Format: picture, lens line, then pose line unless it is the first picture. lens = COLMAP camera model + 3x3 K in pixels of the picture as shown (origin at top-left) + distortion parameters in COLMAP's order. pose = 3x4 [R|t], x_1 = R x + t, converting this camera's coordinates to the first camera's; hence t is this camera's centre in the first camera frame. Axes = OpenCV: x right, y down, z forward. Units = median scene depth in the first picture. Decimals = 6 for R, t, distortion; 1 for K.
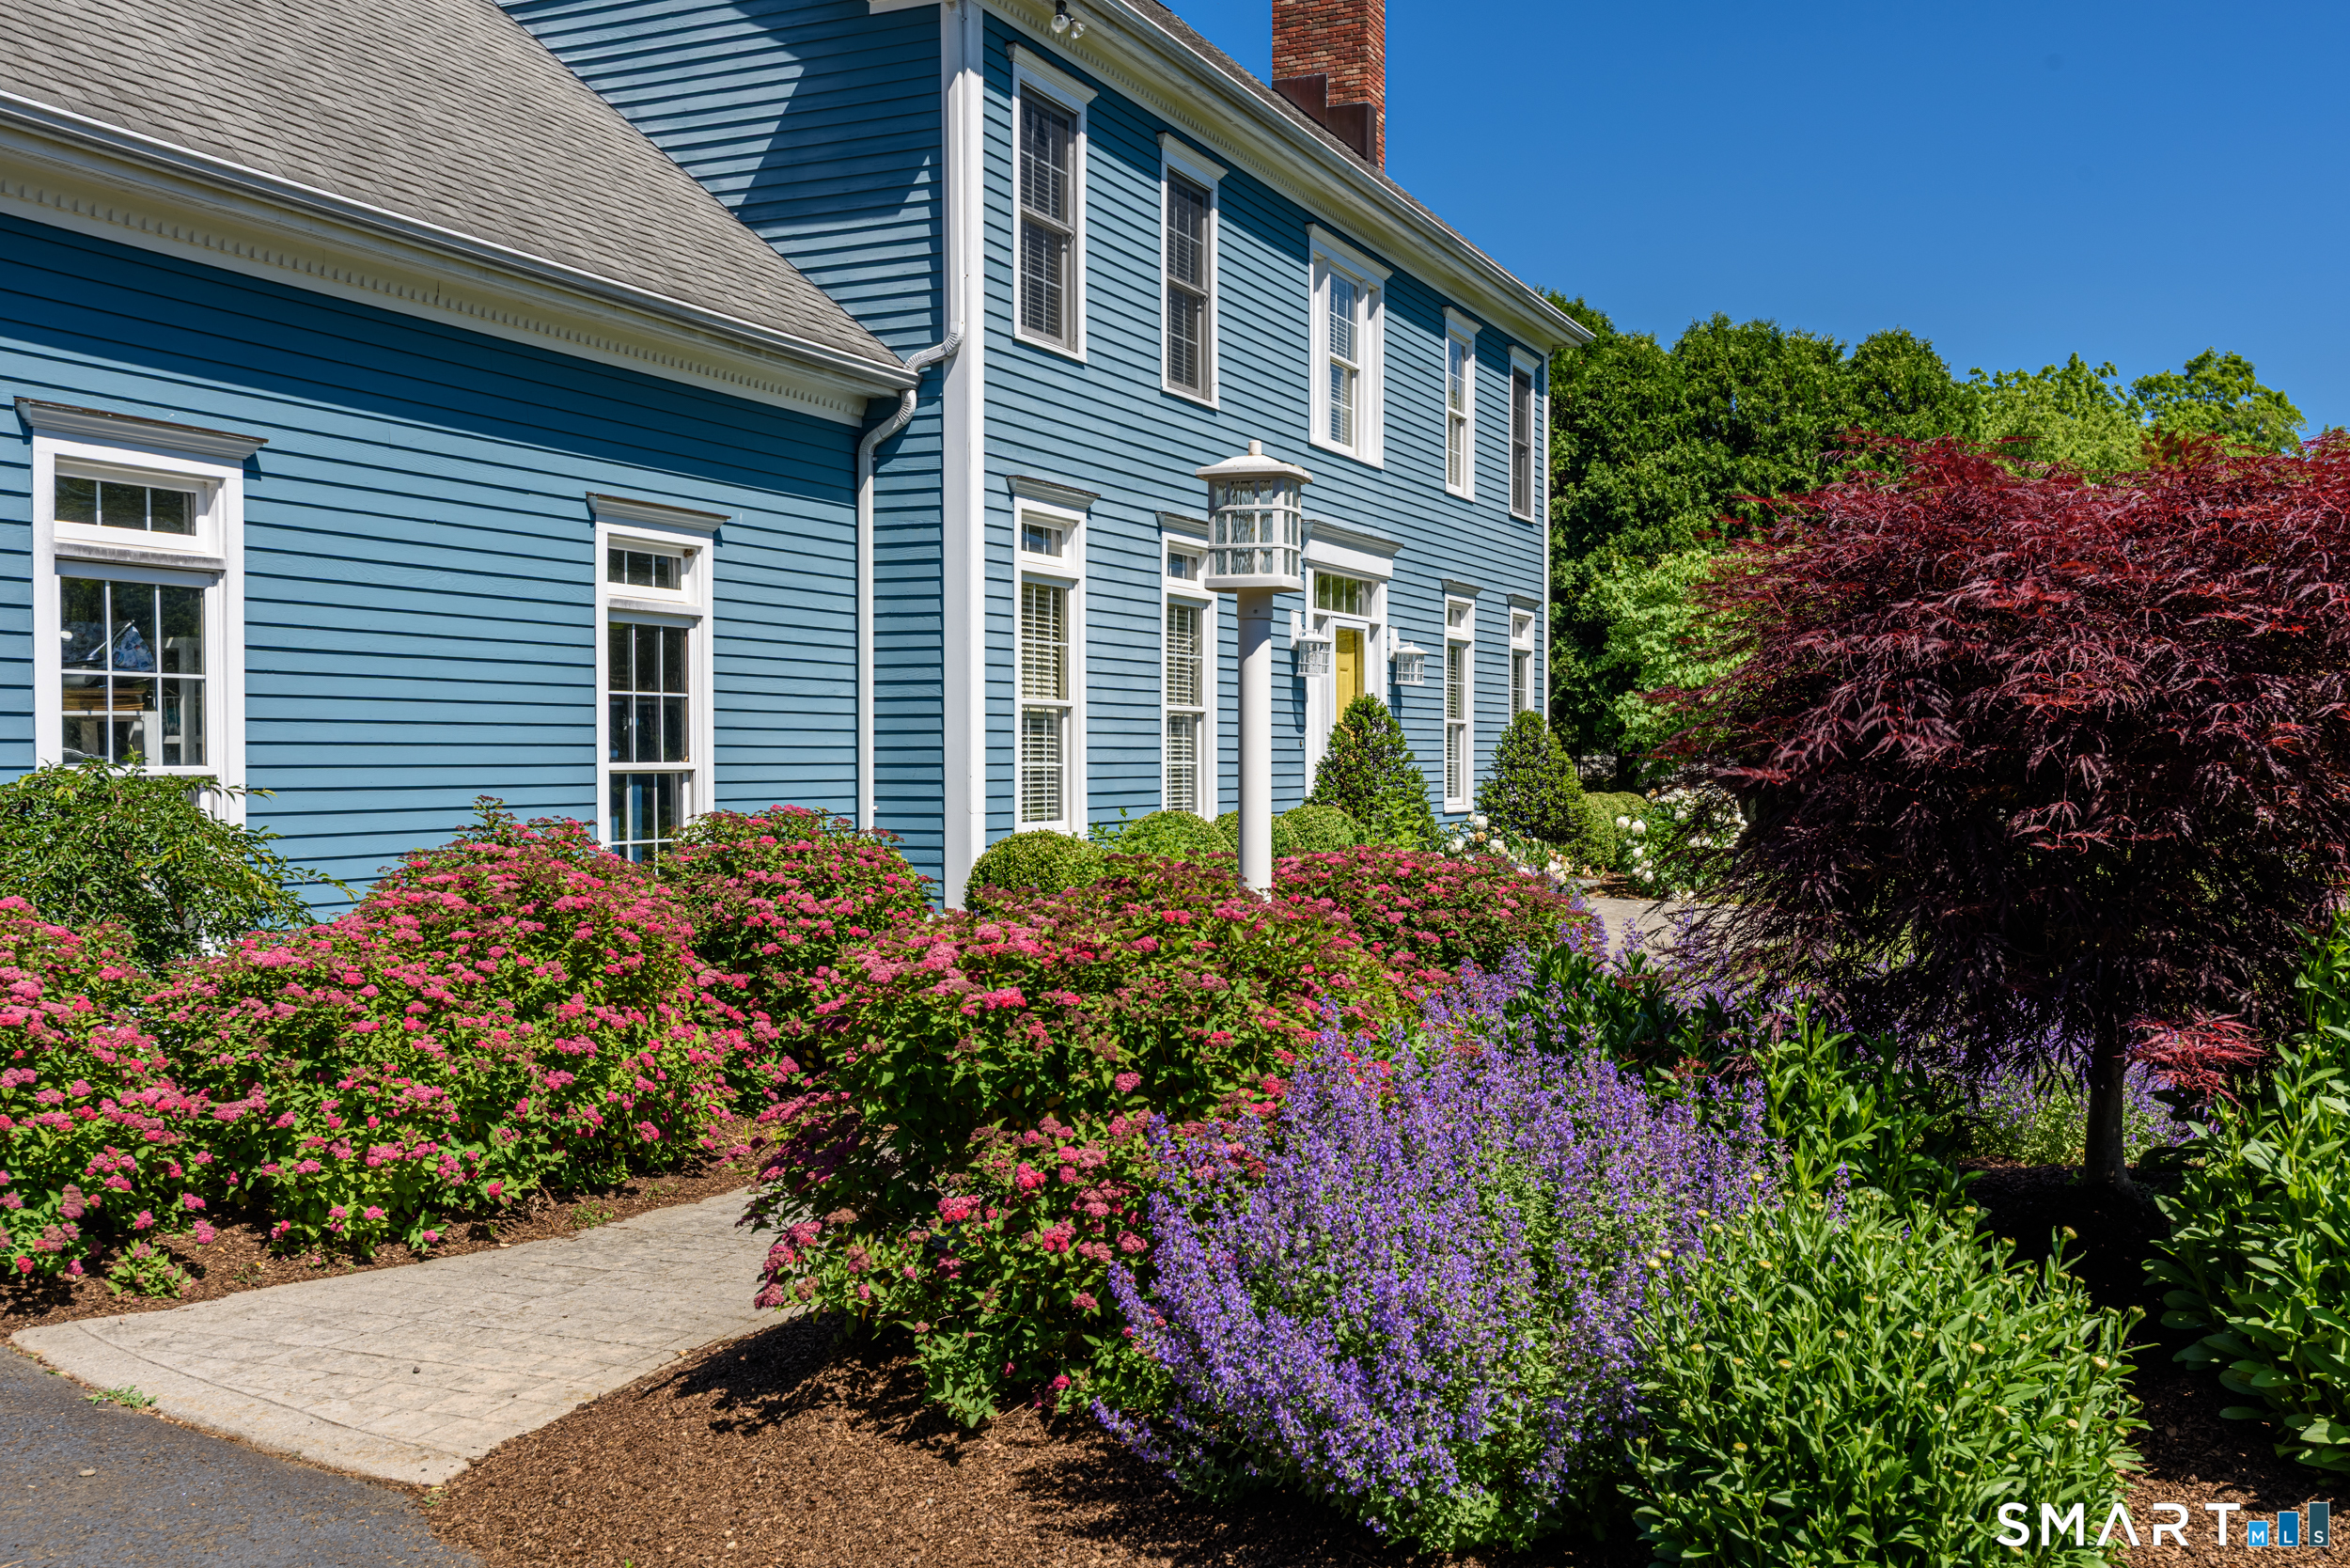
lens RADIAL K [[2217.3, 0, 1175.0], [0, 2217.3, 784.0], [0, 0, 1]] dist [0.004797, 0.010359]
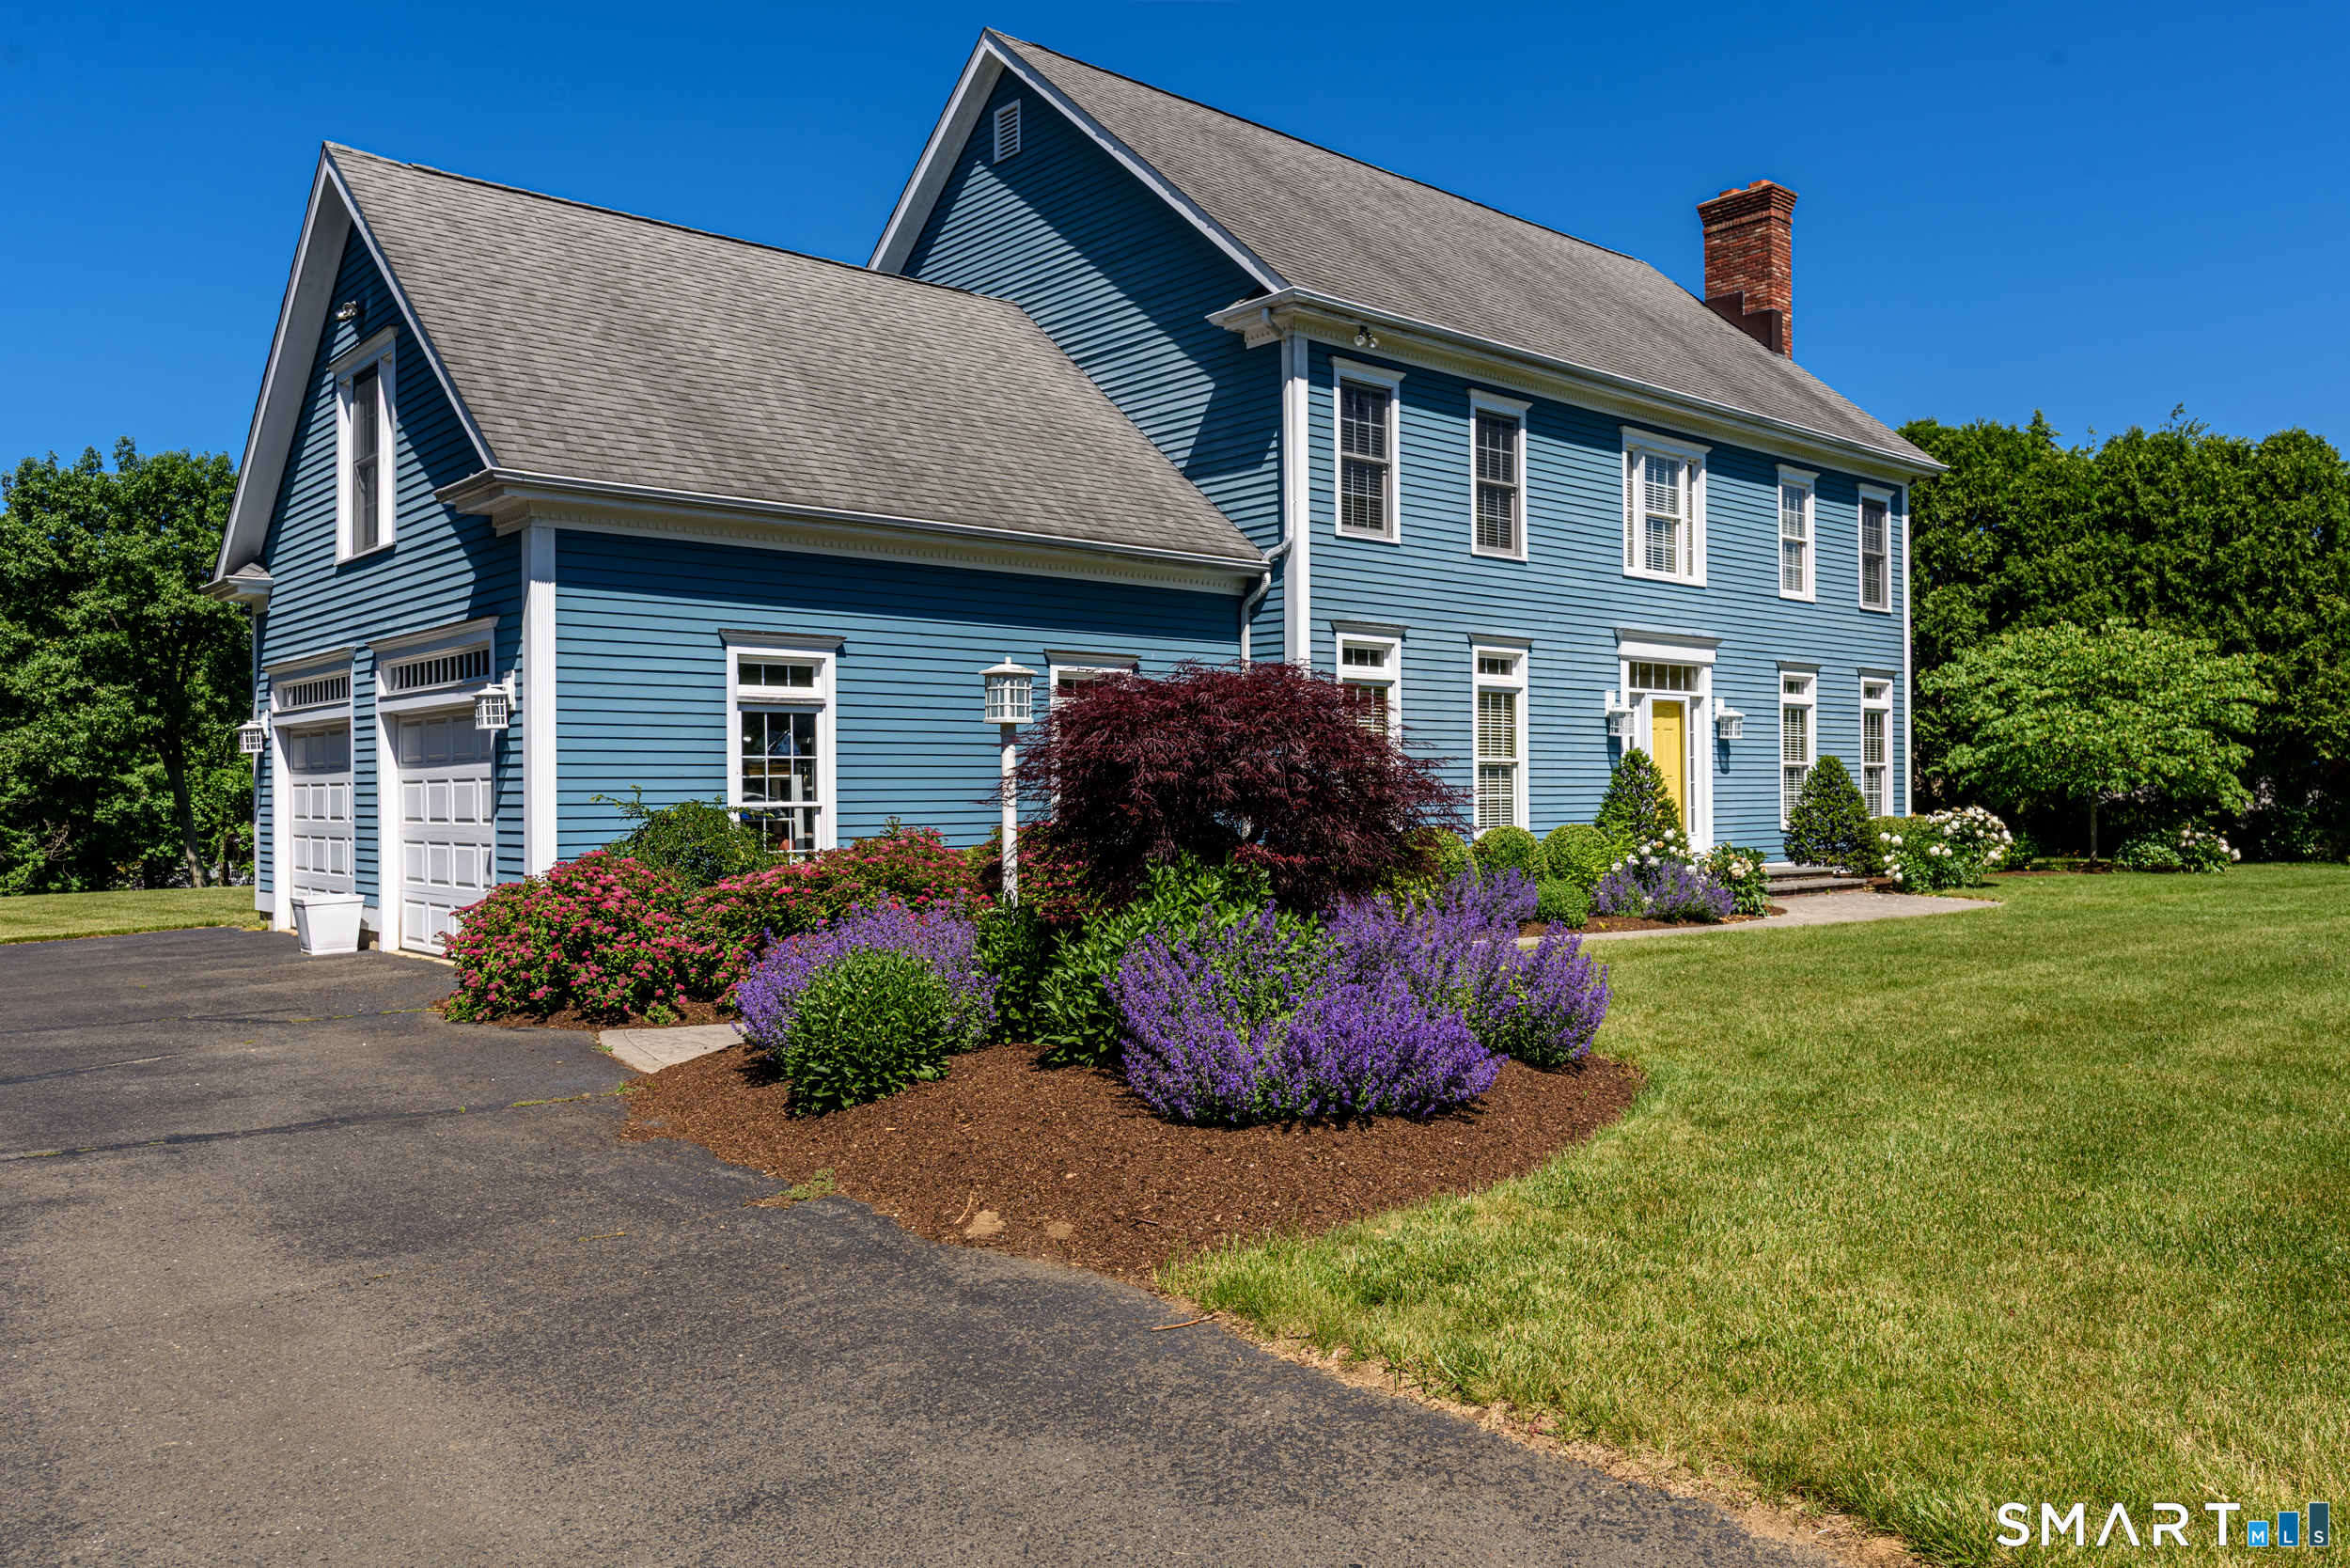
lens RADIAL K [[1707.3, 0, 1175.0], [0, 1707.3, 784.0], [0, 0, 1]] dist [-0.009073, 0.007674]
pose [[0.914154, -0.009717, -0.405250, 0.271252], [0.003005, 0.999848, -0.017197, 0.001850], [0.405355, 0.014502, 0.914044, -0.156581]]
